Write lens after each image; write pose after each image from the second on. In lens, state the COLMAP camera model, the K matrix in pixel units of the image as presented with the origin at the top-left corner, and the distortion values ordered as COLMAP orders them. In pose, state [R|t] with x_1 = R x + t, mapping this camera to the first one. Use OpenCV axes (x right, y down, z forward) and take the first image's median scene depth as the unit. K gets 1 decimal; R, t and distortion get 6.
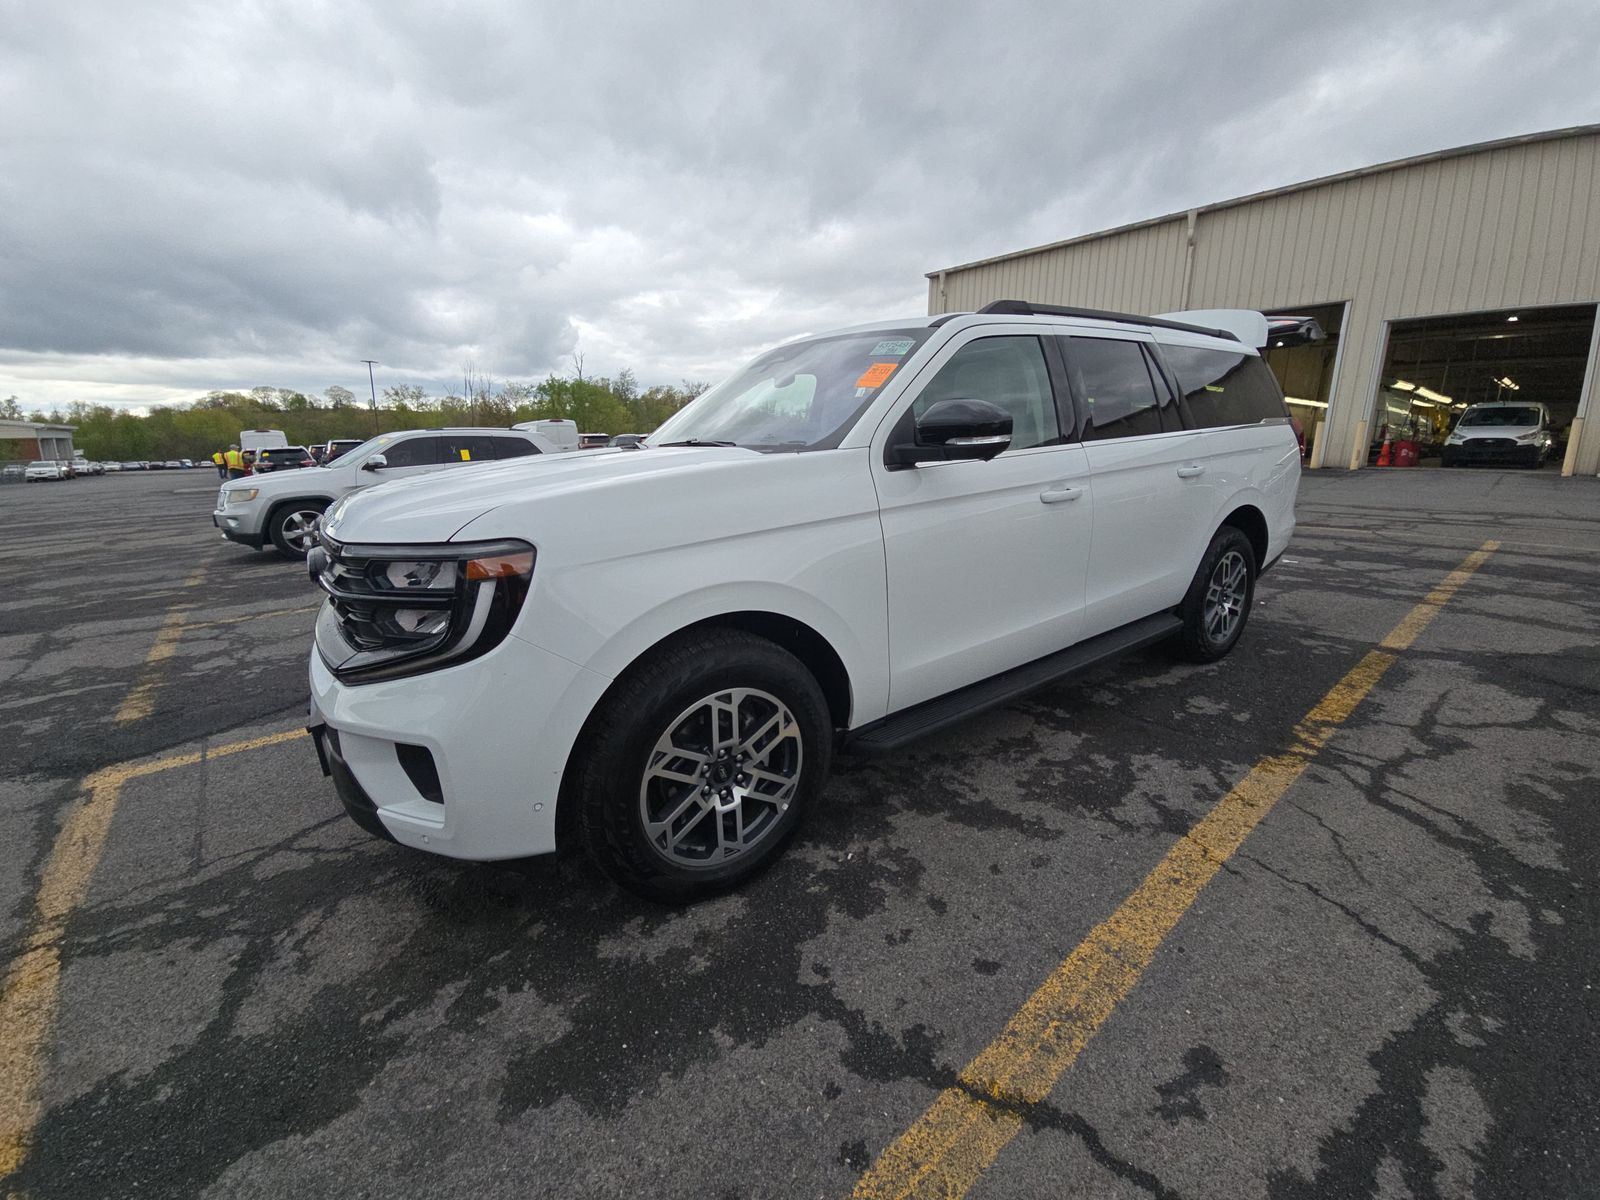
lens RADIAL K [[646.5, 0, 797.2], [0, 646.5, 607.0], [0, 0, 1]] dist [0.010573, -0.008962]
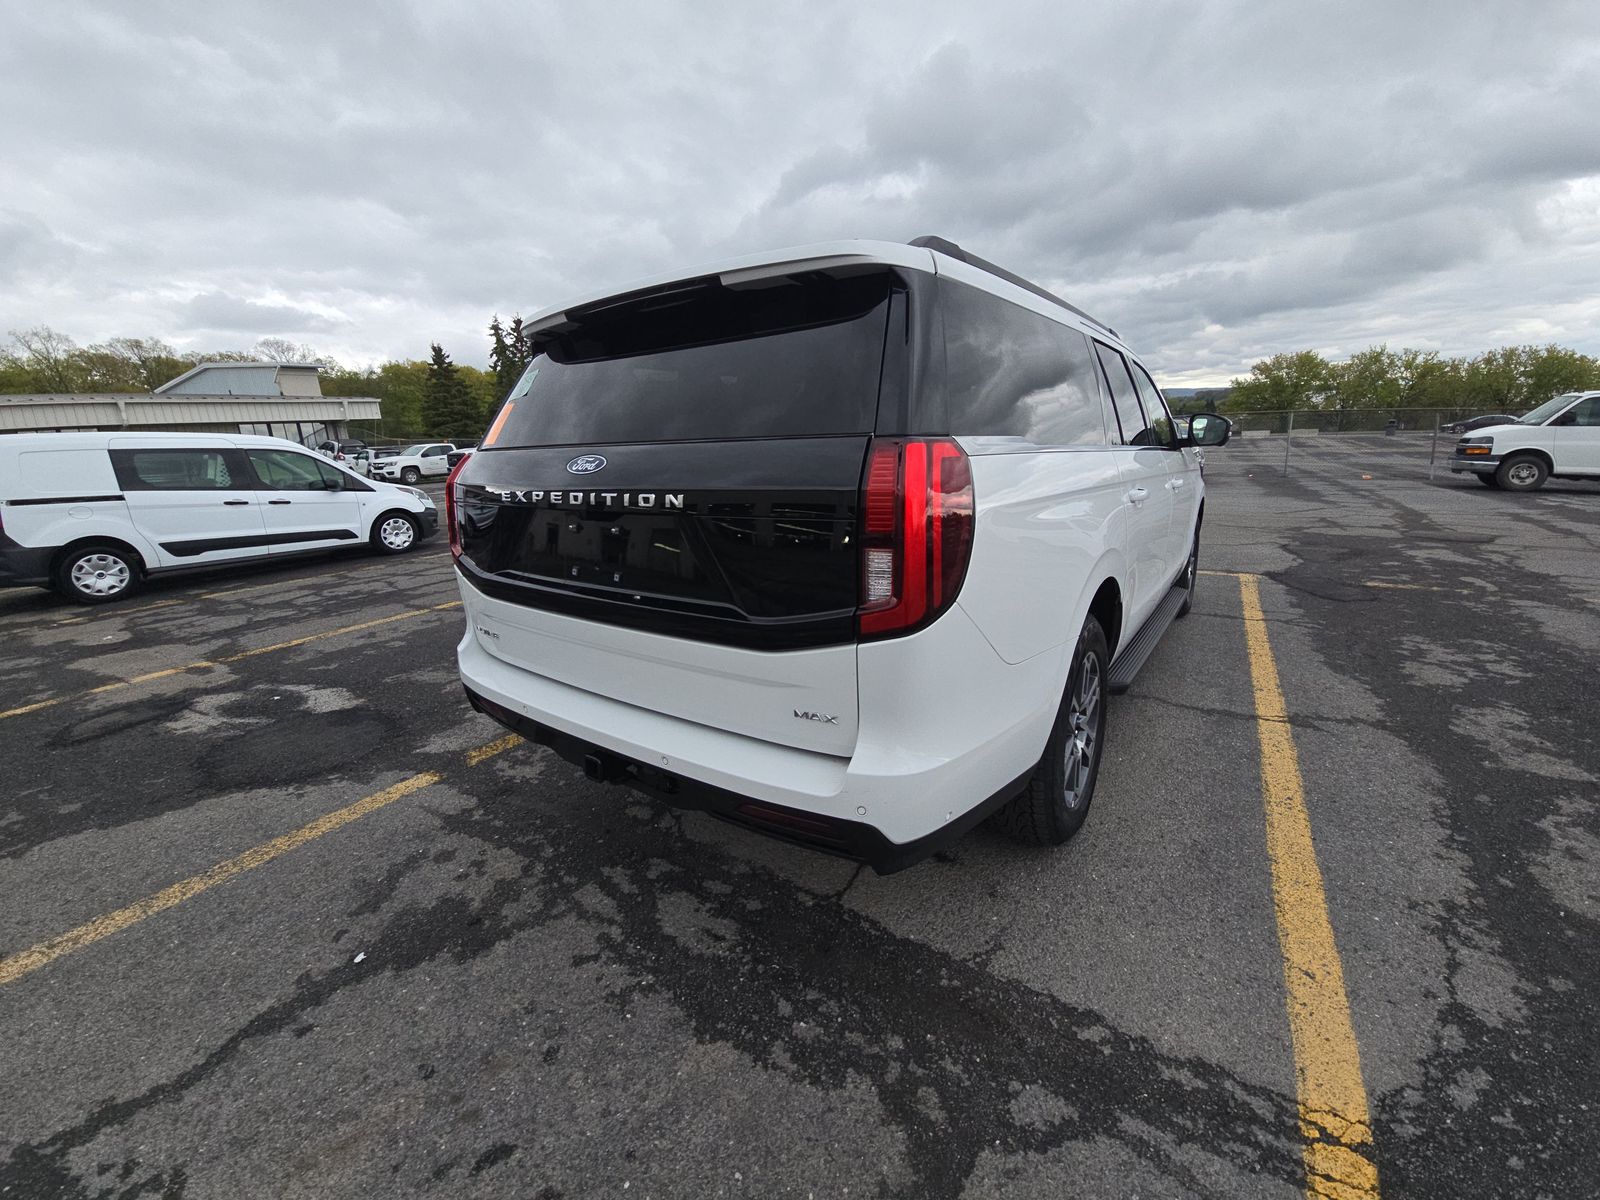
lens RADIAL K [[646.5, 0, 798.3], [0, 646.5, 591.5], [0, 0, 1]] dist [0.010573, -0.008962]
pose [[-0.947284, 0.128851, -0.293343, 1.102577], [-0.022578, 0.886445, 0.462282, -0.714923], [0.319599, 0.444536, -0.836806, 2.531381]]
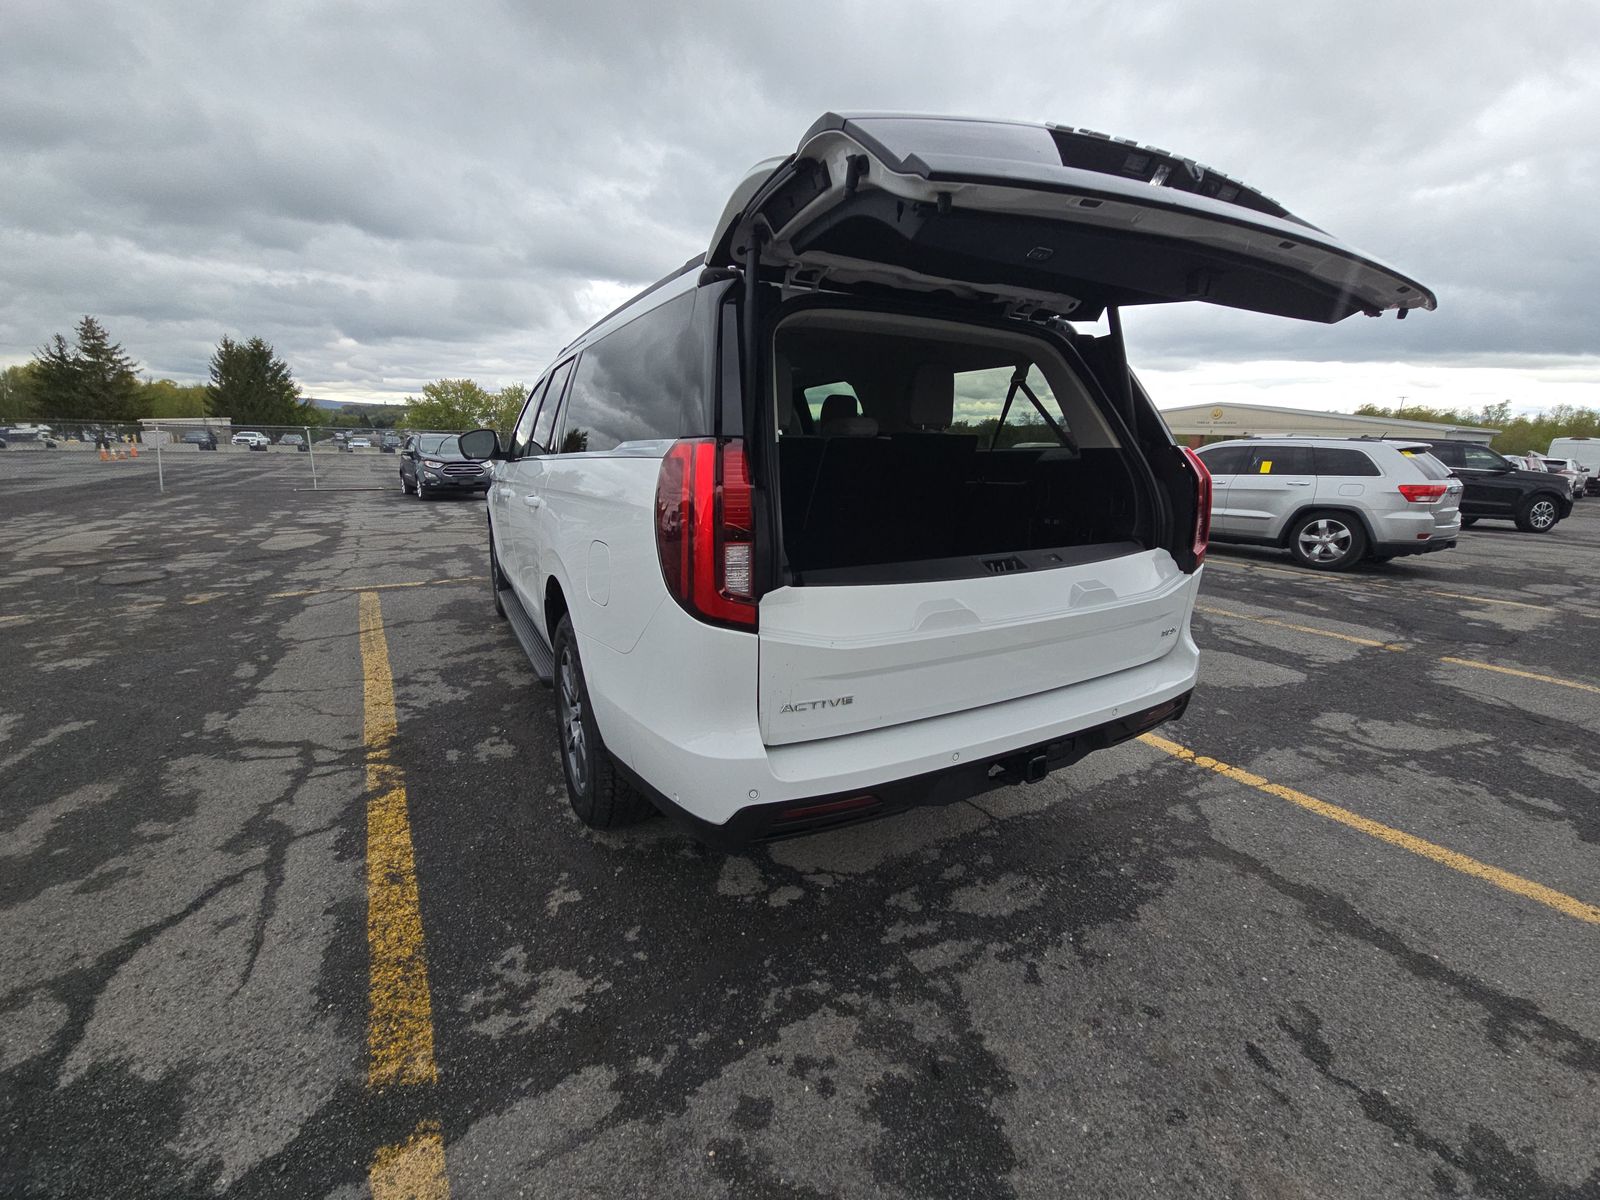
lens RADIAL K [[646.5, 0, 798.7], [0, 646.5, 596.0], [0, 0, 1]] dist [0.010573, -0.008962]
pose [[-0.120303, 0.244751, -0.962094, 1.751983], [-0.263512, 0.926494, 0.268645, -0.514019], [0.957125, 0.285842, -0.046965, 1.730842]]
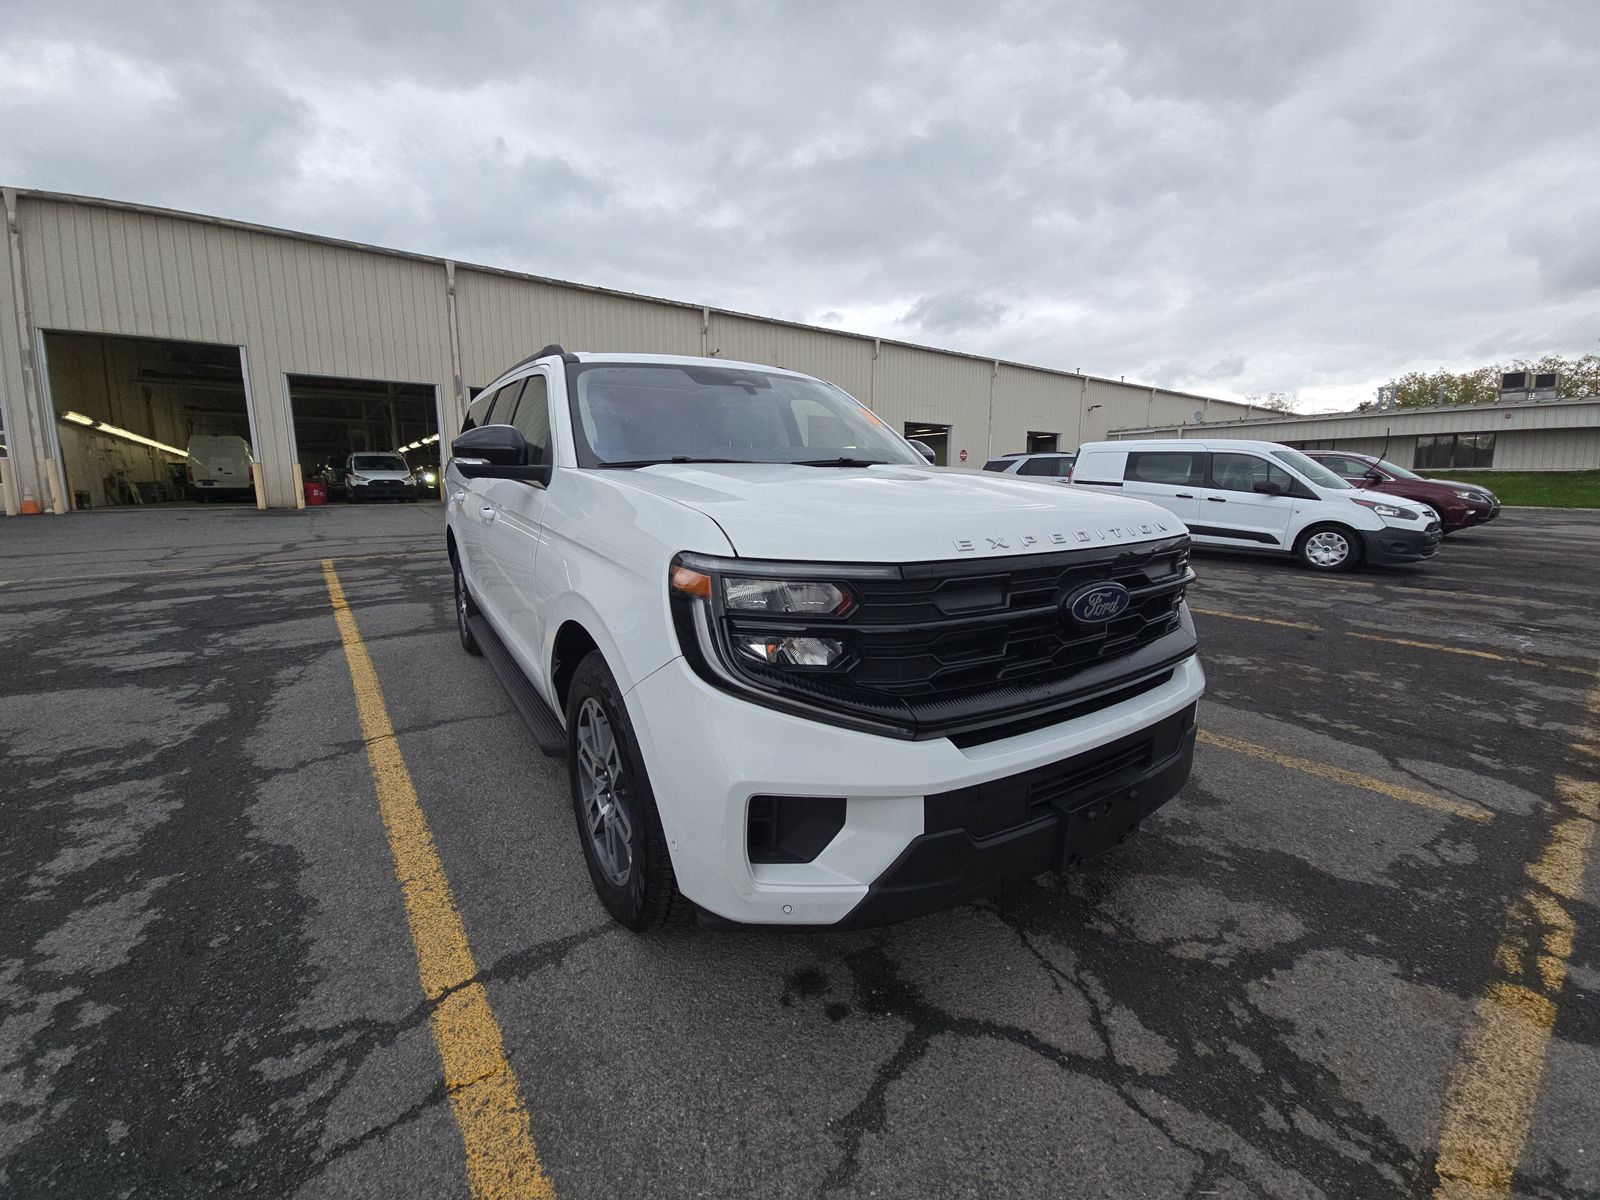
lens RADIAL K [[646.5, 0, 803.7], [0, 646.5, 598.7], [0, 0, 1]] dist [0.010573, -0.008962]
pose [[0.035740, -0.174457, 0.984016, -1.175733], [0.250652, 0.954737, 0.160162, -0.215917], [-0.967417, 0.240921, 0.077850, 0.983610]]
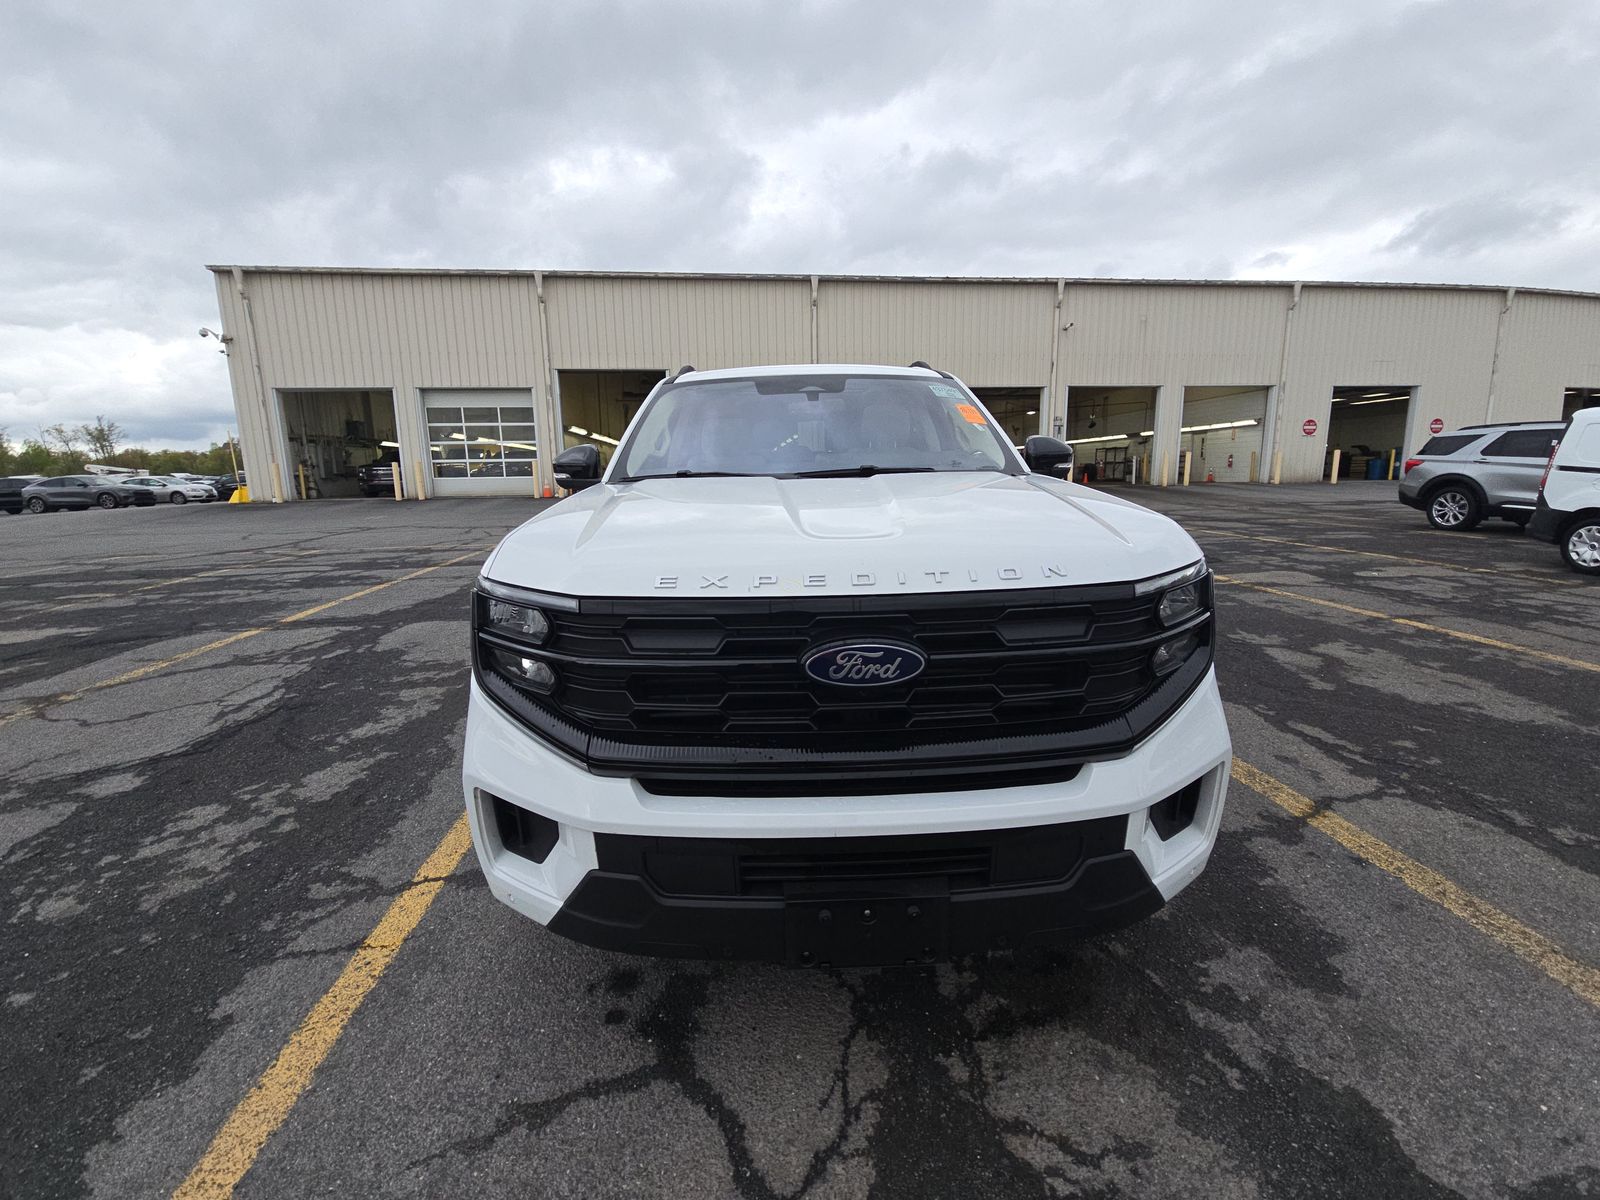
lens RADIAL K [[646.5, 0, 800.8], [0, 646.5, 599.9], [0, 0, 1]] dist [0.010573, -0.008962]
pose [[0.557075, -0.168188, 0.813253, -0.988071], [0.219347, 0.974300, 0.051242, -0.129254], [-0.800971, 0.149839, 0.579650, 0.519018]]
